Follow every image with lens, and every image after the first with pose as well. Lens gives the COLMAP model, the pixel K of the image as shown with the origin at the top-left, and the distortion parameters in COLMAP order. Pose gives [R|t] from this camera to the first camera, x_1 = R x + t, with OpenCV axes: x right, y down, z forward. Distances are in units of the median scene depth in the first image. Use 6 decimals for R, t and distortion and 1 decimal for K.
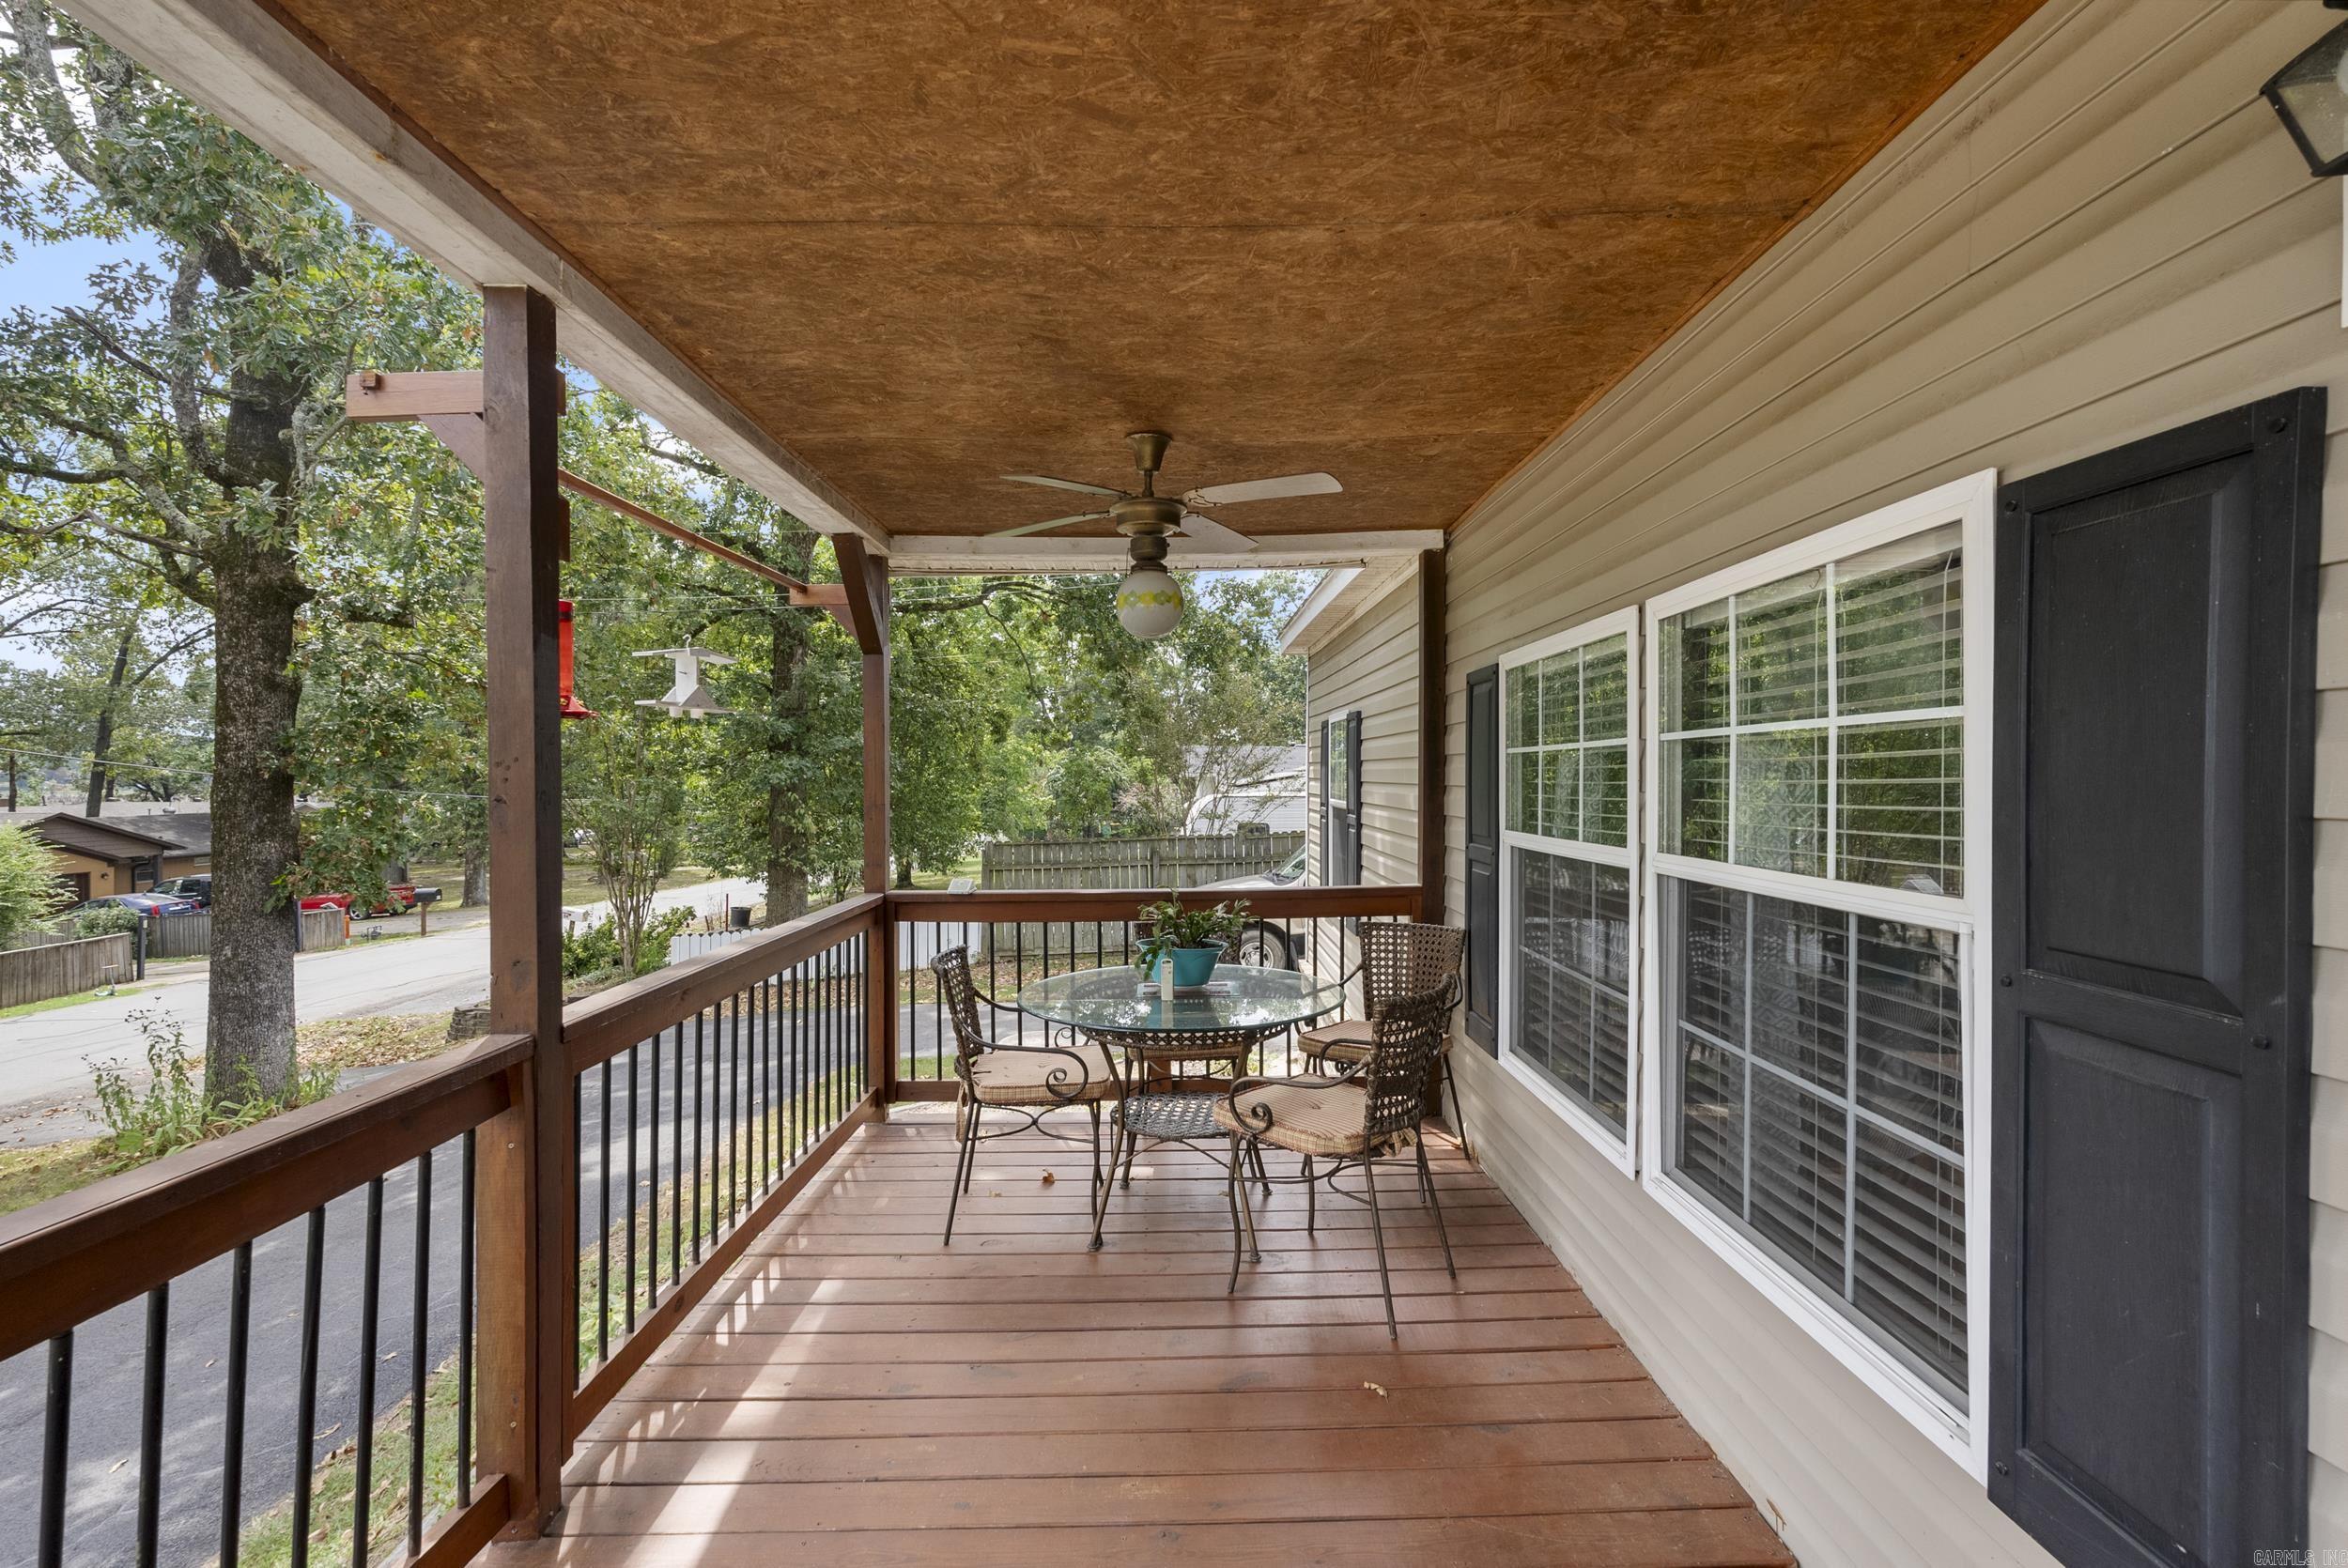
lens RADIAL K [[1030.7, 0, 1174.0], [0, 1030.7, 784.0], [0, 0, 1]] dist [-0.007386, -0.000080]
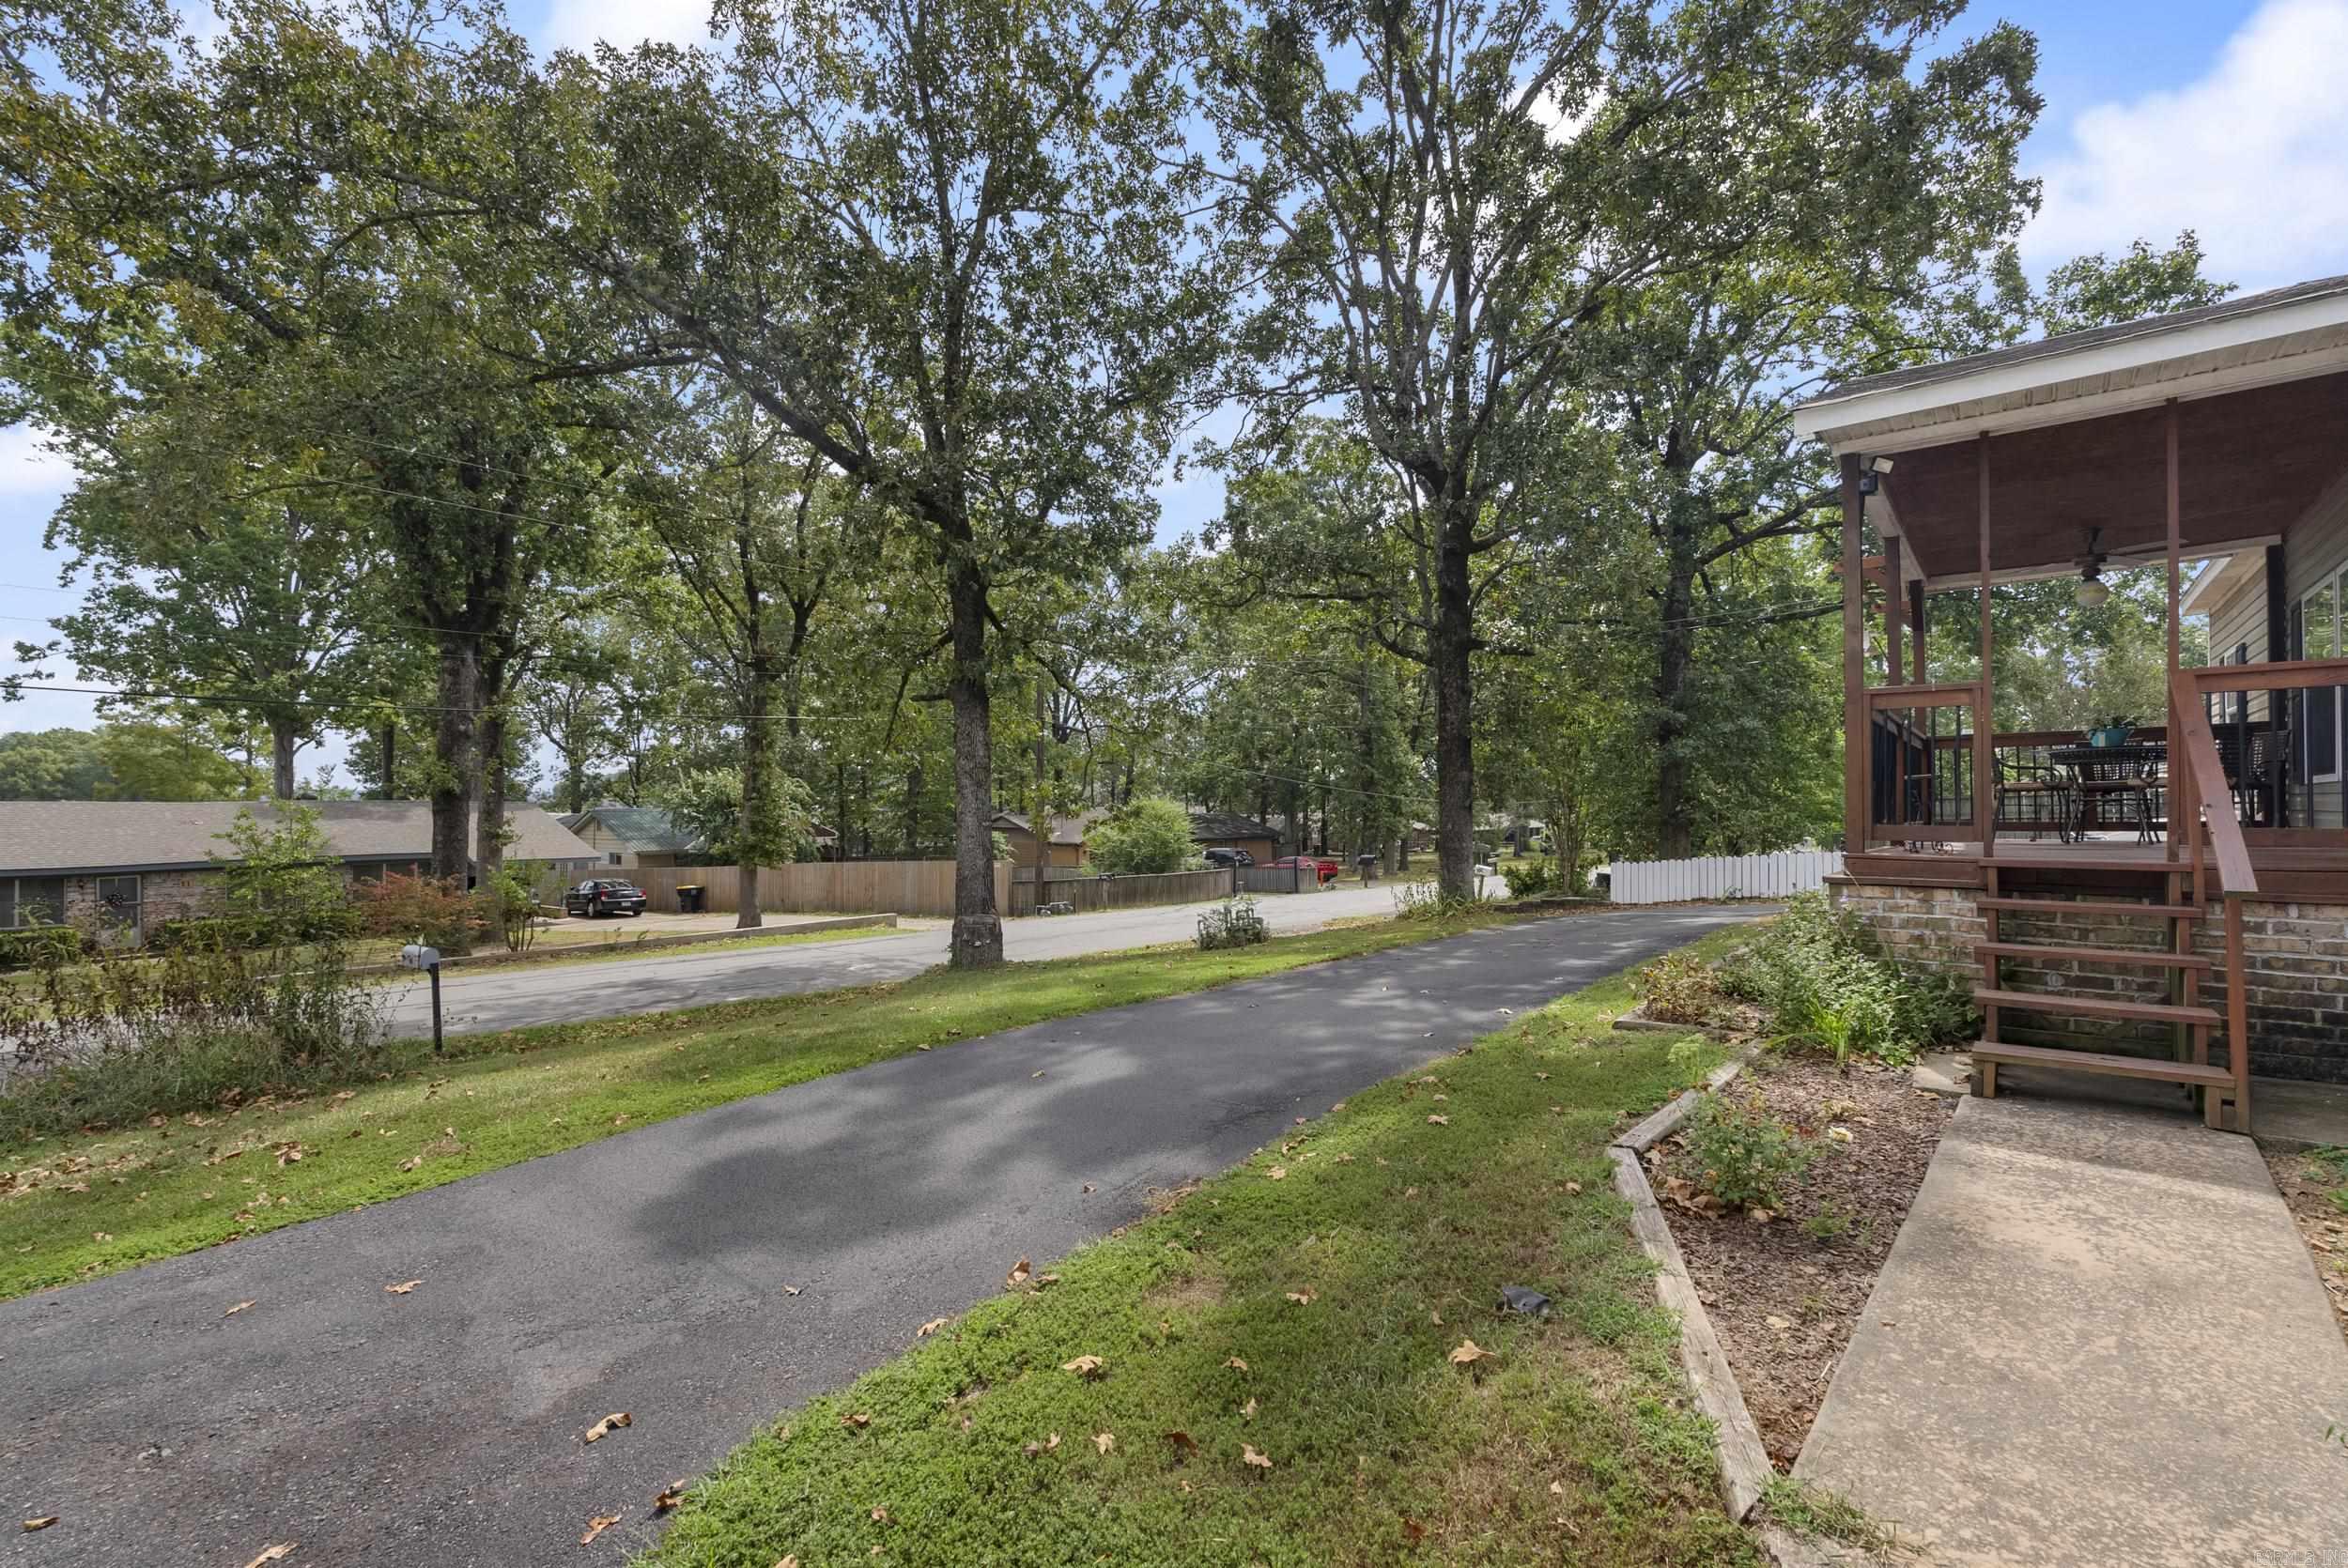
lens RADIAL K [[1030.7, 0, 1174.0], [0, 1030.7, 784.0], [0, 0, 1]] dist [-0.007386, -0.000080]
pose [[0.767507, -0.013926, -0.640889, -0.114300], [-0.004858, 0.999609, -0.027538, 0.297414], [0.641022, 0.024249, 0.767140, -1.879692]]
